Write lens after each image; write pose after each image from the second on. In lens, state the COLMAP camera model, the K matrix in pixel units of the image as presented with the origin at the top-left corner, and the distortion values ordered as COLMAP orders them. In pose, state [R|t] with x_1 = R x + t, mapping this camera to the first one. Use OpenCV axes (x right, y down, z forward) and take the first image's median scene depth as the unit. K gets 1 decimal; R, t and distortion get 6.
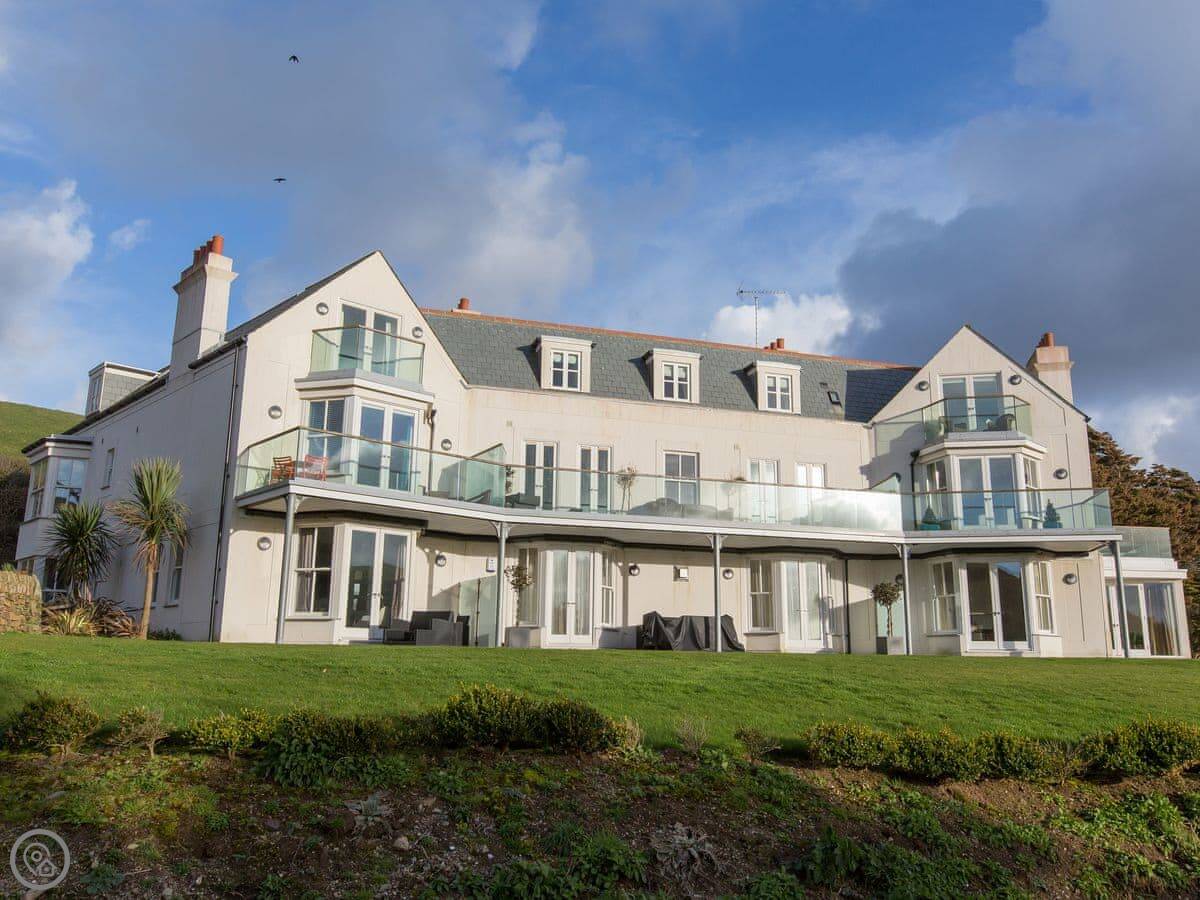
lens RADIAL K [[909.8, 0, 600.0], [0, 909.8, 450.0], [0, 0, 1]] dist [-0.056780, -0.000005]
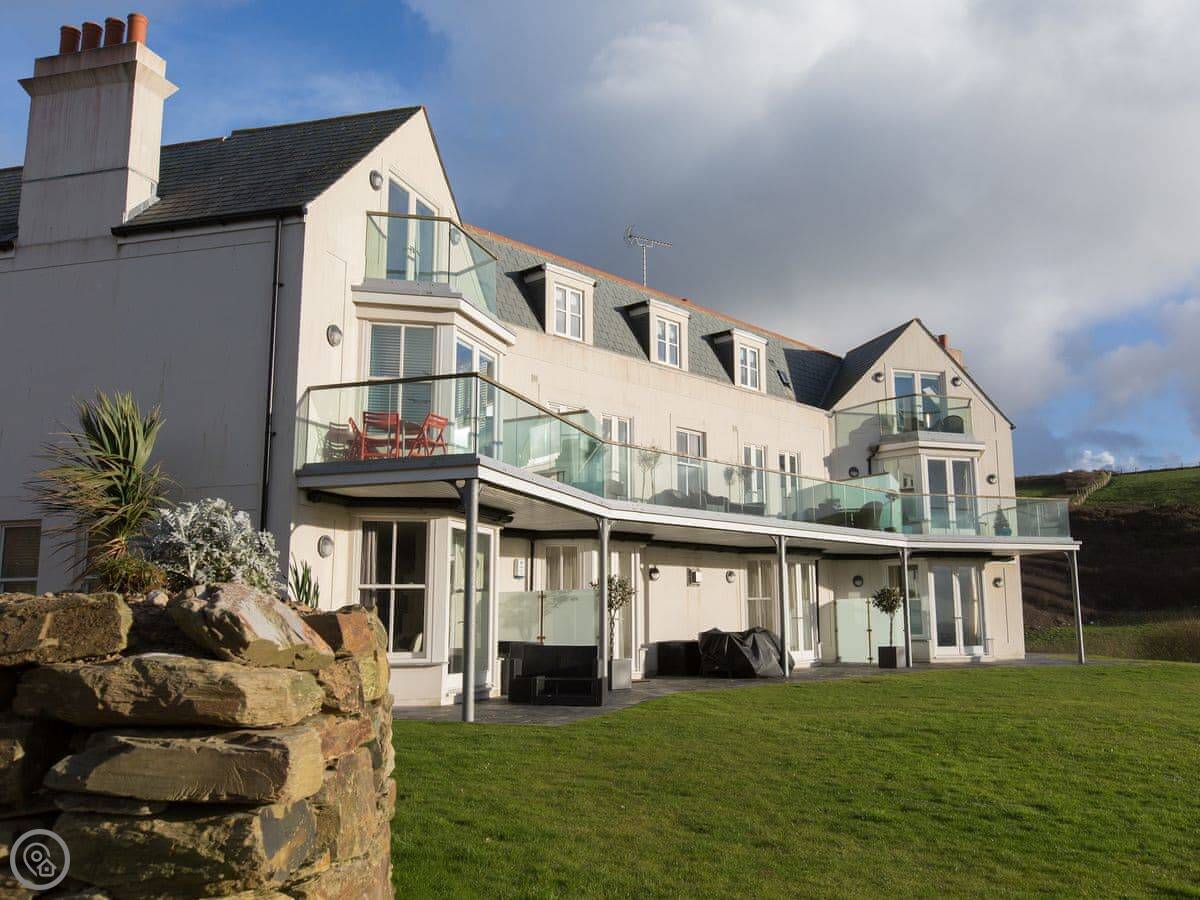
lens RADIAL K [[1007.6, 0, 600.0], [0, 1007.6, 450.0], [0, 0, 1]] dist [-0.041945, -0.005477]
pose [[0.860900, 0.063833, 0.504754, -0.468197], [-0.093152, 0.995104, 0.033033, -0.002679], [-0.500174, -0.075457, 0.862631, 0.258787]]
